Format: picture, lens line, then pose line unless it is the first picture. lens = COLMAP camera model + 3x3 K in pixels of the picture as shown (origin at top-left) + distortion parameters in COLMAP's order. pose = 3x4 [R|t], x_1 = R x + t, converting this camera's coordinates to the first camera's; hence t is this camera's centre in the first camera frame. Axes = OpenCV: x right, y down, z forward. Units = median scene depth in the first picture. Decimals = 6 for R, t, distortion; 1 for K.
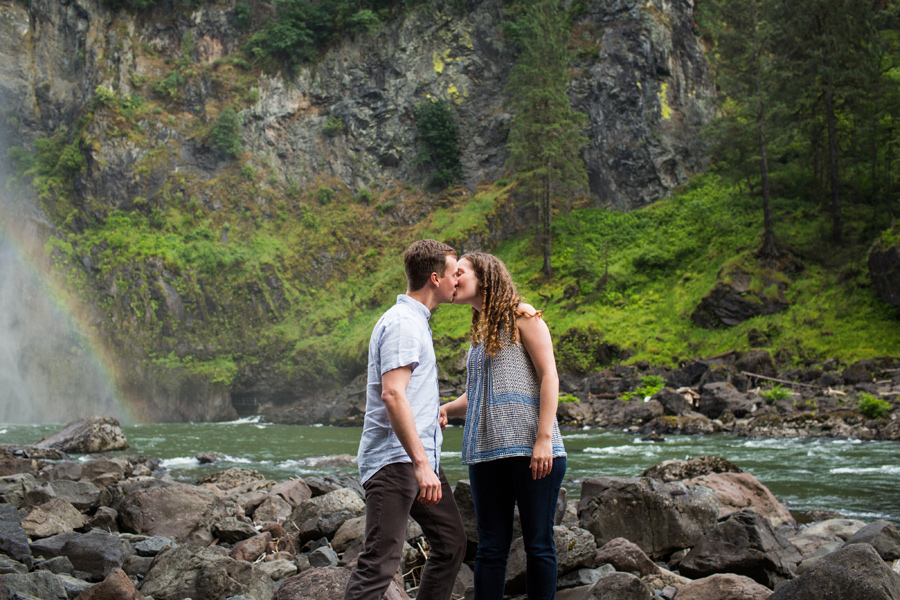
lens RADIAL K [[910.0, 0, 448.2], [0, 910.0, 279.4], [0, 0, 1]] dist [-0.053817, 0.000000]
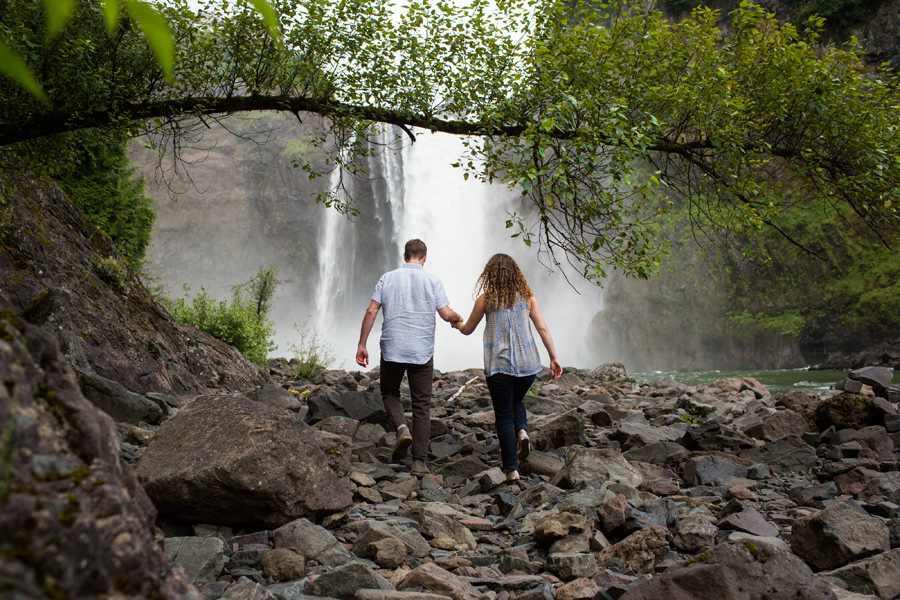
lens RADIAL K [[910.0, 0, 458.6], [0, 910.0, 303.8], [0, 0, 1]] dist [-0.053817, 0.000000]
pose [[0.788805, -0.047176, -0.612831, 0.112684], [0.096206, 0.994237, 0.047295, -0.016927], [0.607068, -0.096264, 0.788798, -0.130748]]
